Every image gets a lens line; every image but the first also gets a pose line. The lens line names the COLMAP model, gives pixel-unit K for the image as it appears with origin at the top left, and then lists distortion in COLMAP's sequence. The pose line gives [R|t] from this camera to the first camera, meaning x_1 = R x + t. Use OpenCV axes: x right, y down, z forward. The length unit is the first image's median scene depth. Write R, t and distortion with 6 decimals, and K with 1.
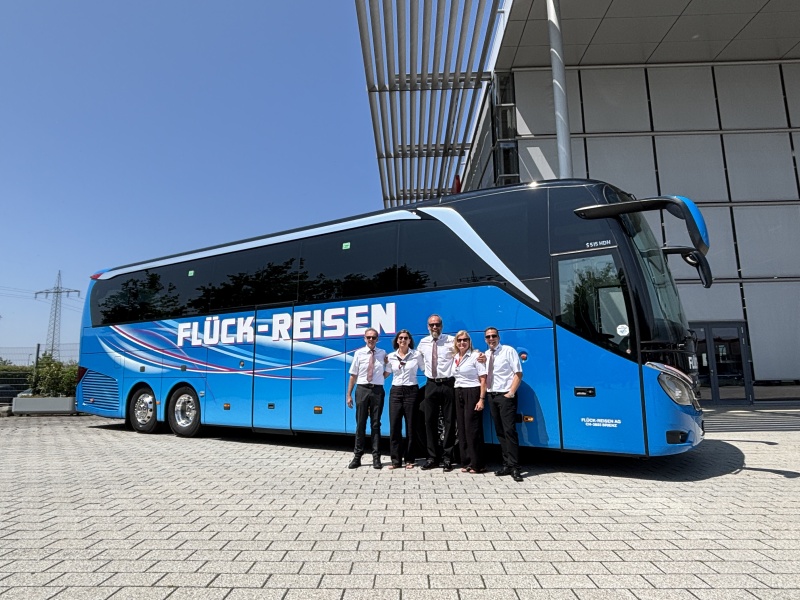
lens RADIAL K [[473.2, 0, 397.8], [0, 473.2, 299.1], [0, 0, 1]] dist [0.001351, -0.001120]
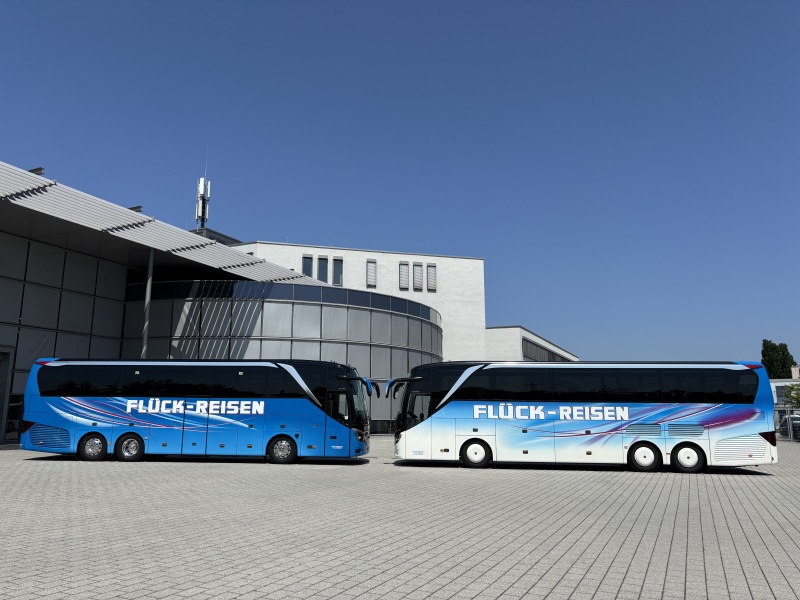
lens RADIAL K [[604.0, 0, 401.0], [0, 604.0, 300.2], [0, 0, 1]] dist [-0.015284, 0.008754]
pose [[0.829230, 0.093628, 0.551009, -1.035840], [-0.114943, 0.993363, 0.004188, -0.529524], [-0.546960, -0.066808, 0.834489, -1.709783]]
